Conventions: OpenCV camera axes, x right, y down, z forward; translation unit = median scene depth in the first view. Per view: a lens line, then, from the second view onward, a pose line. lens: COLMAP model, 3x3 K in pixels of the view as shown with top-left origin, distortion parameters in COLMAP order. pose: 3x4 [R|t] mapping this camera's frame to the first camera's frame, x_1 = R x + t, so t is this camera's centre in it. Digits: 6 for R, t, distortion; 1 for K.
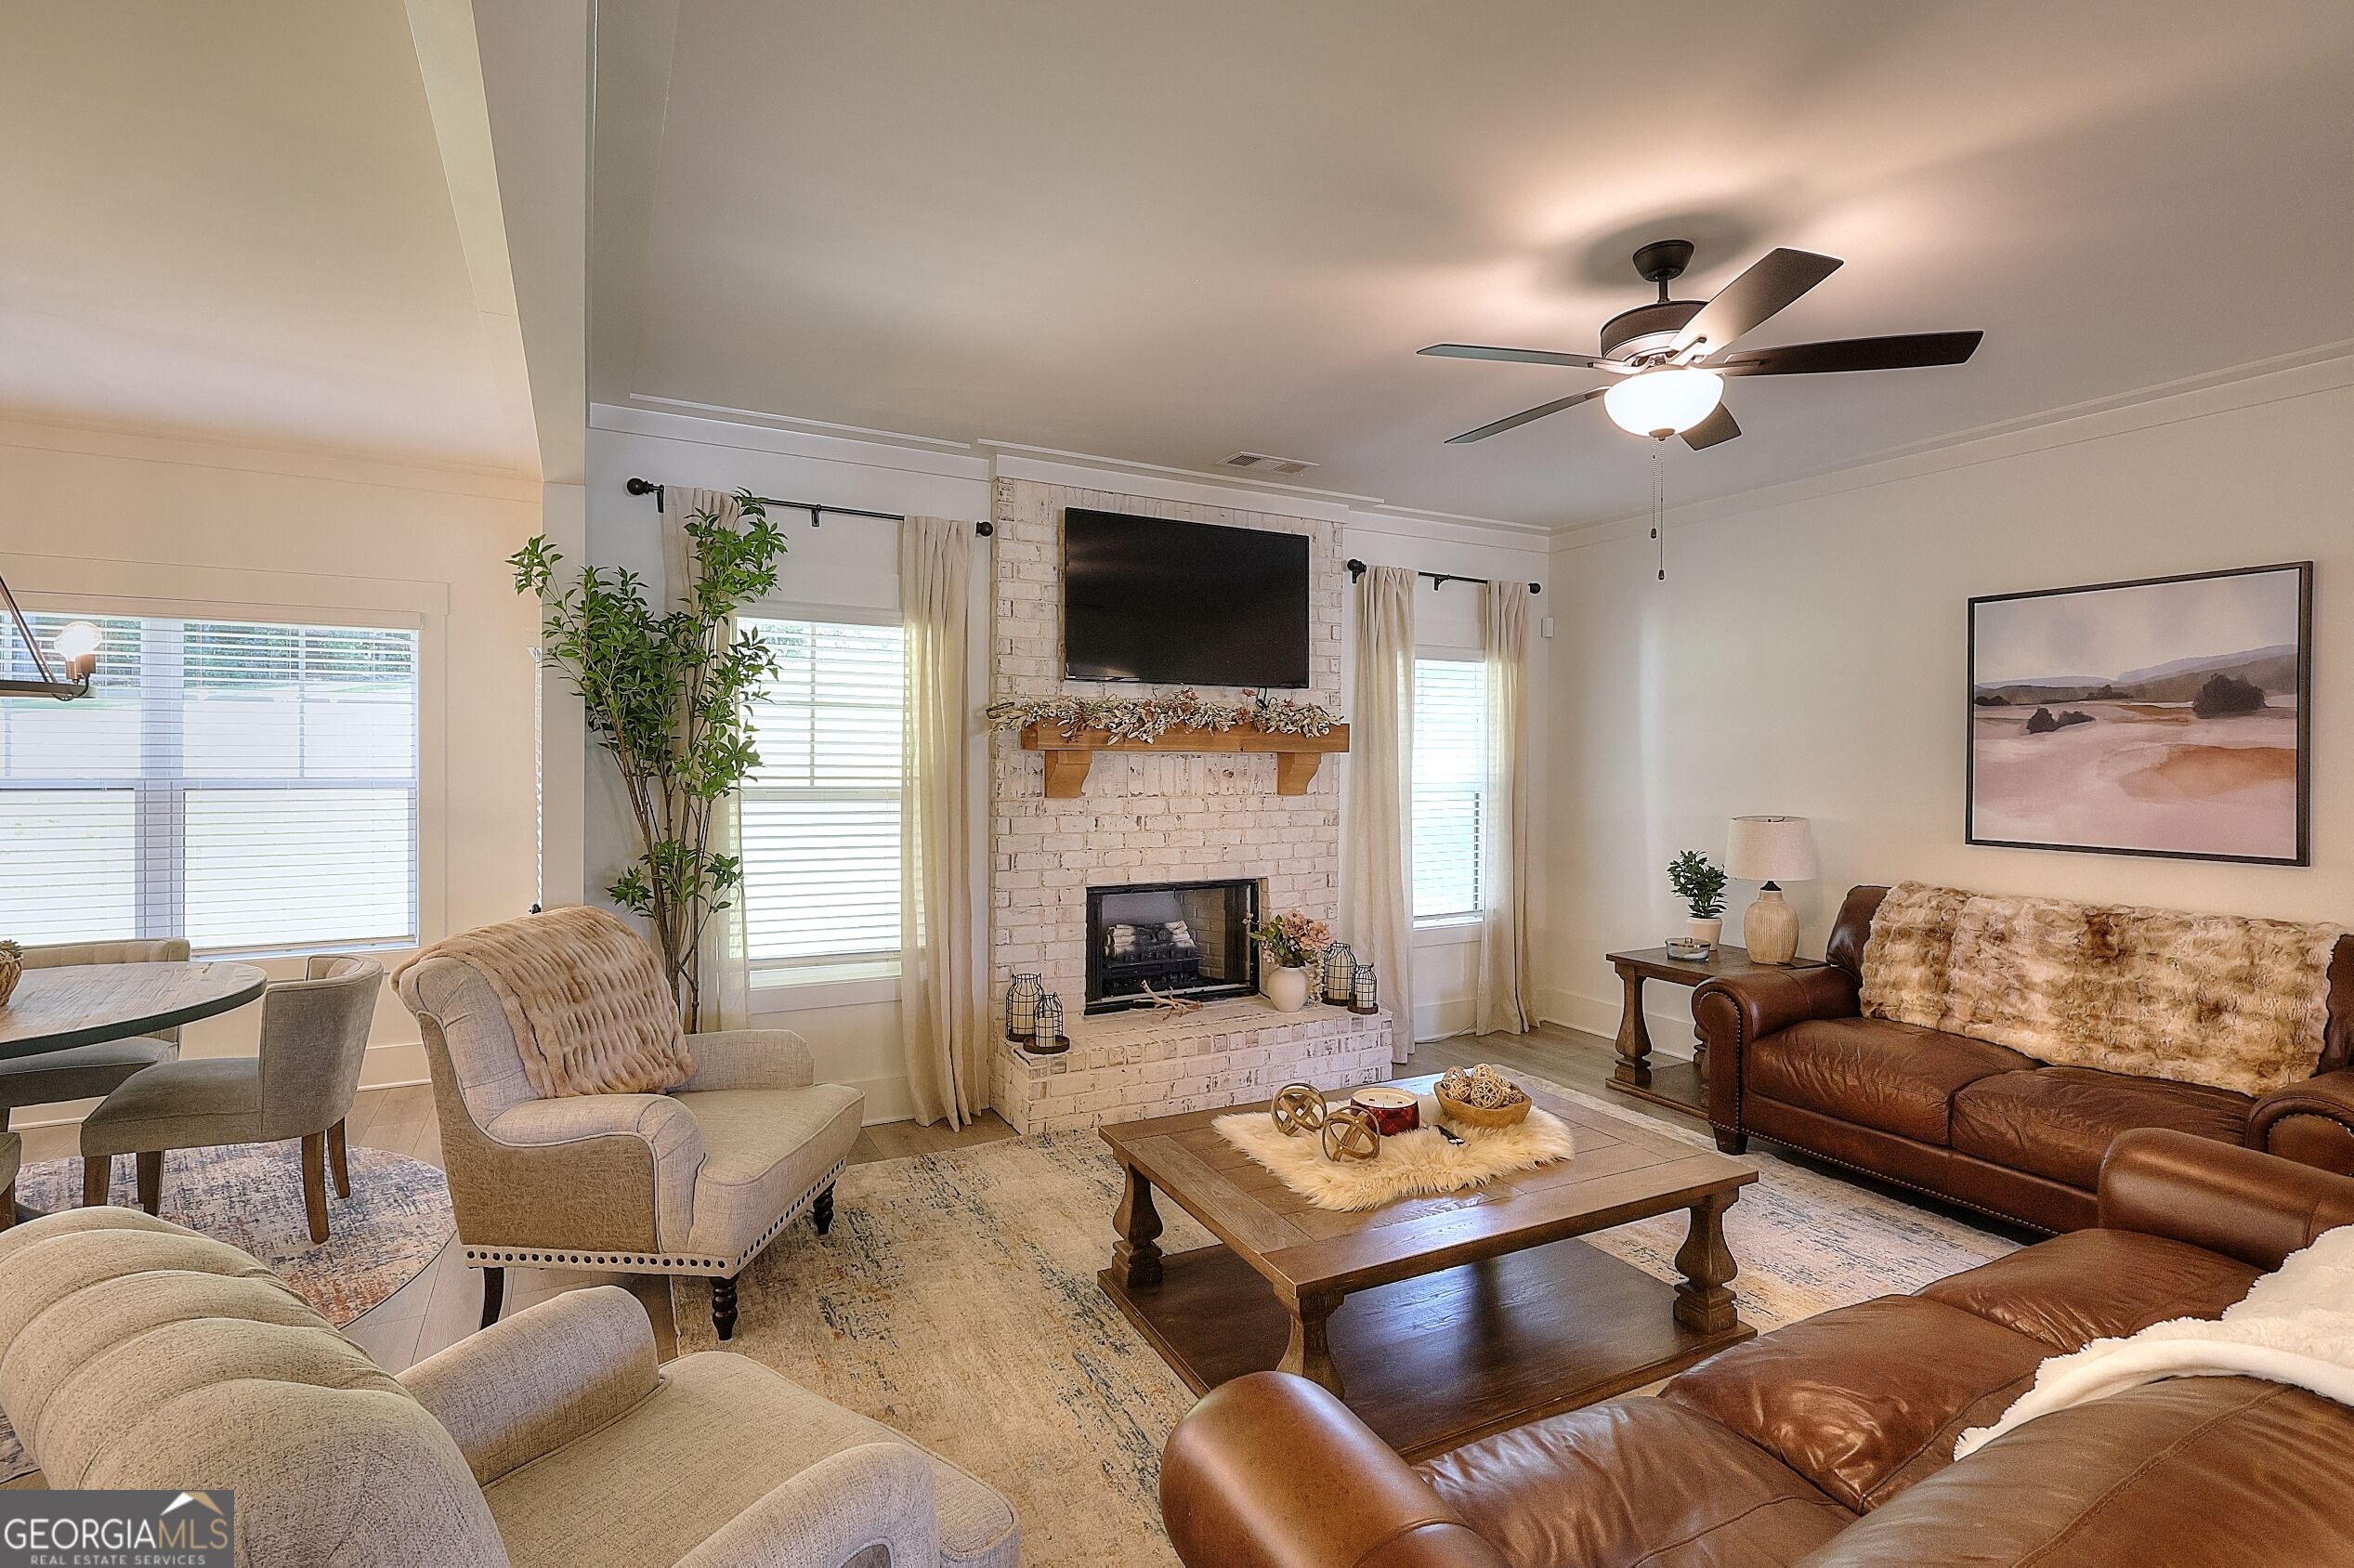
lens RADIAL K [[1086.1, 0, 1173.5], [0, 1086.1, 770.2], [0, 0, 1]] dist [-0.010791, 0.003474]
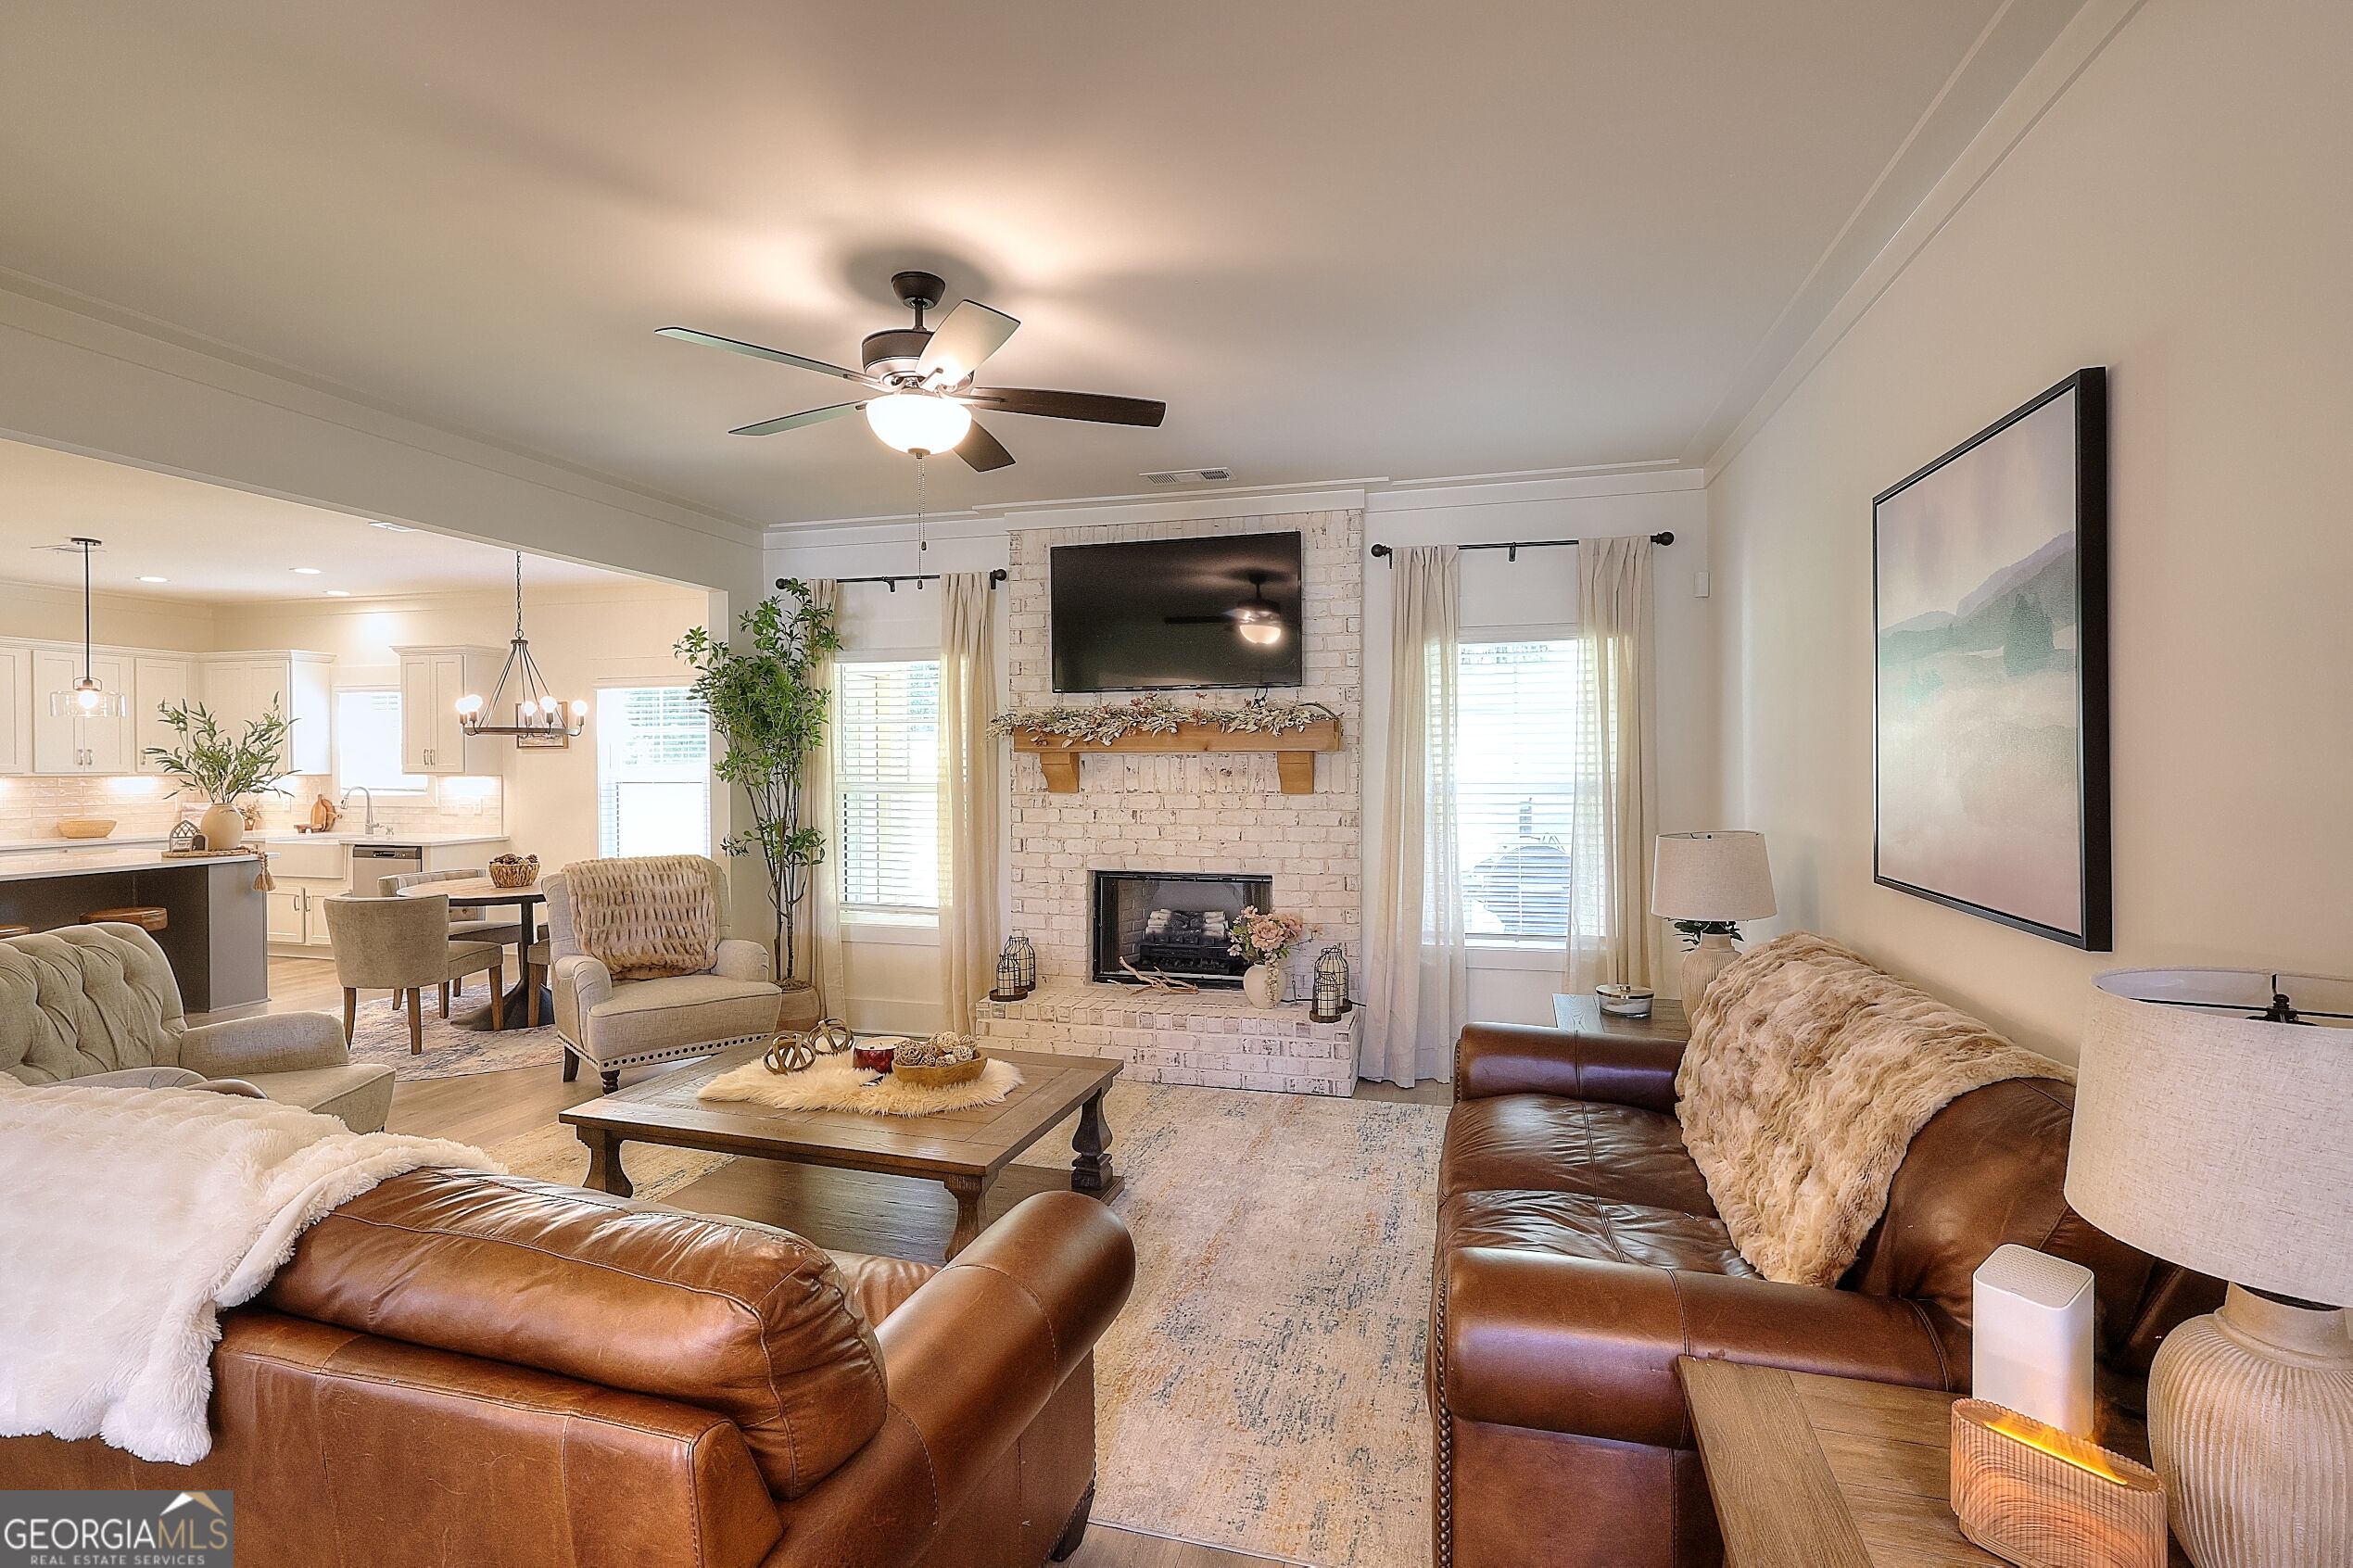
lens RADIAL K [[1085.6, 0, 1173.0], [0, 1085.6, 770.2], [0, 0, 1]] dist [-0.010791, 0.003474]
pose [[0.723620, -0.001644, -0.690197, 0.839632], [0.002045, 0.999998, -0.000238, 0.001500], [0.690196, -0.001240, 0.723622, 0.241634]]
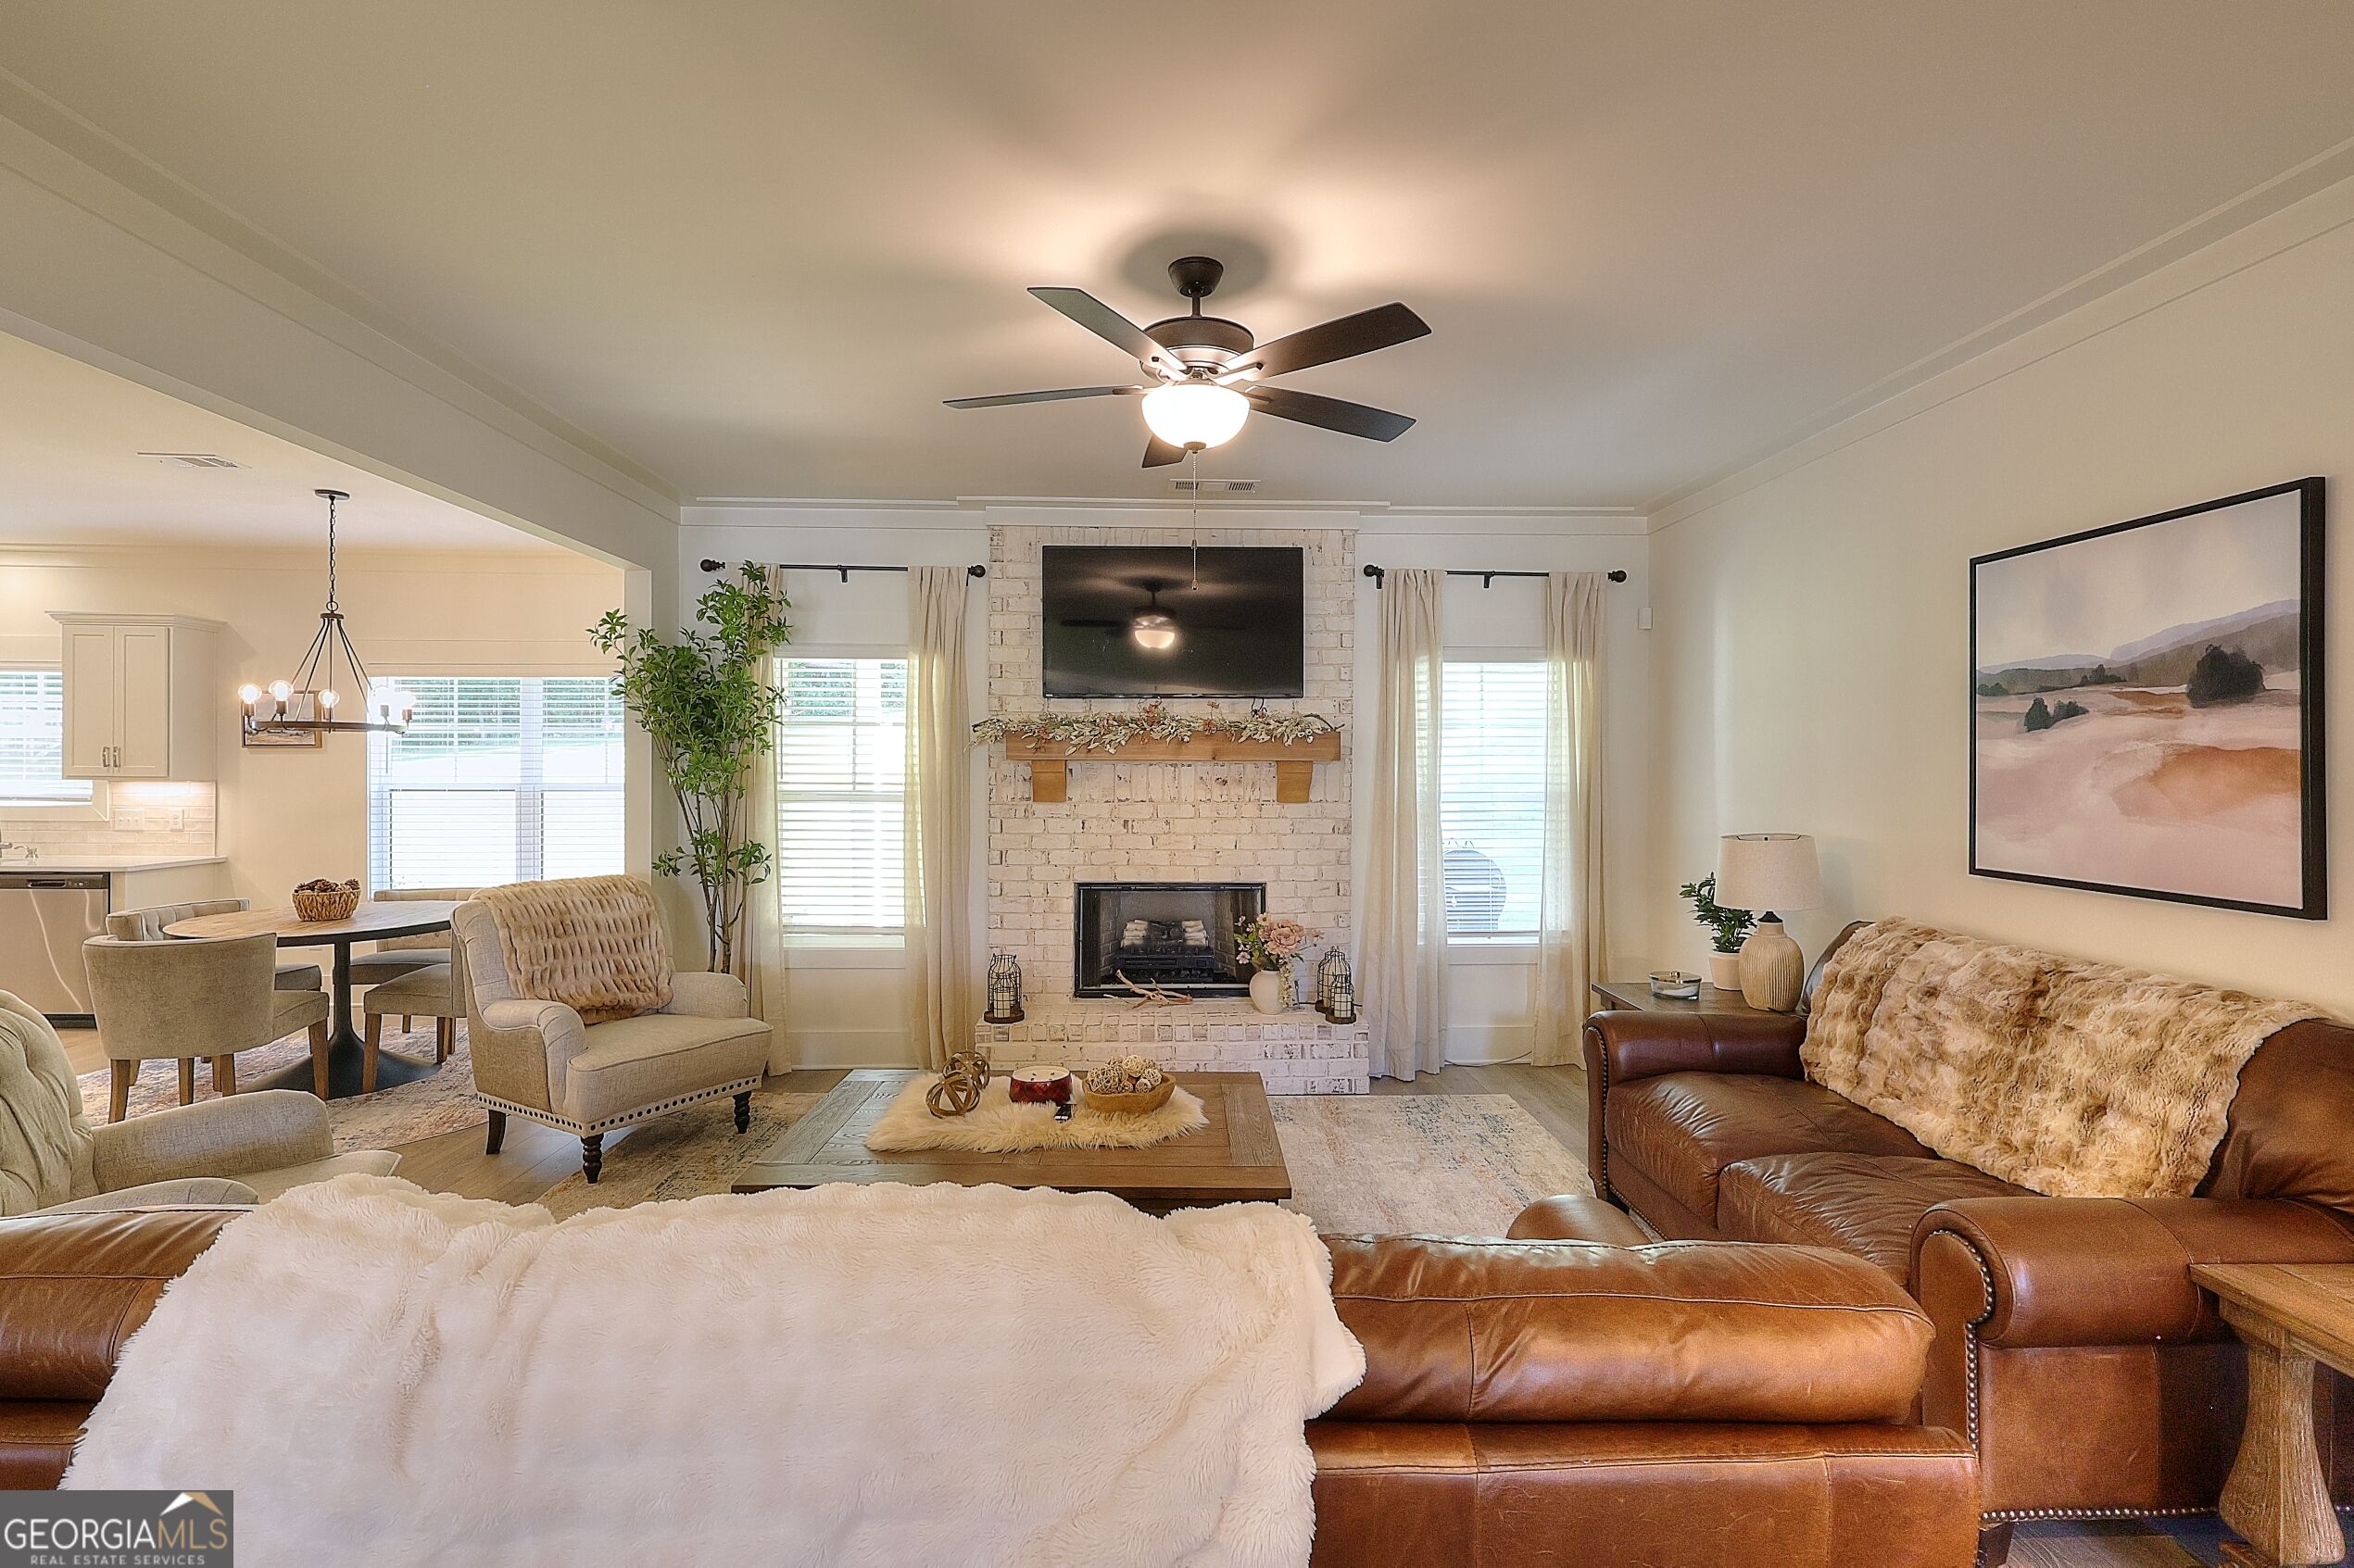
lens RADIAL K [[1086.0, 0, 1173.5], [0, 1086.0, 770.2], [0, 0, 1]] dist [-0.010791, 0.003474]
pose [[0.897039, -0.001170, -0.441951, 0.540916], [-0.002343, 0.999970, -0.007404, 0.000363], [0.441946, 0.007677, 0.897009, 0.045209]]
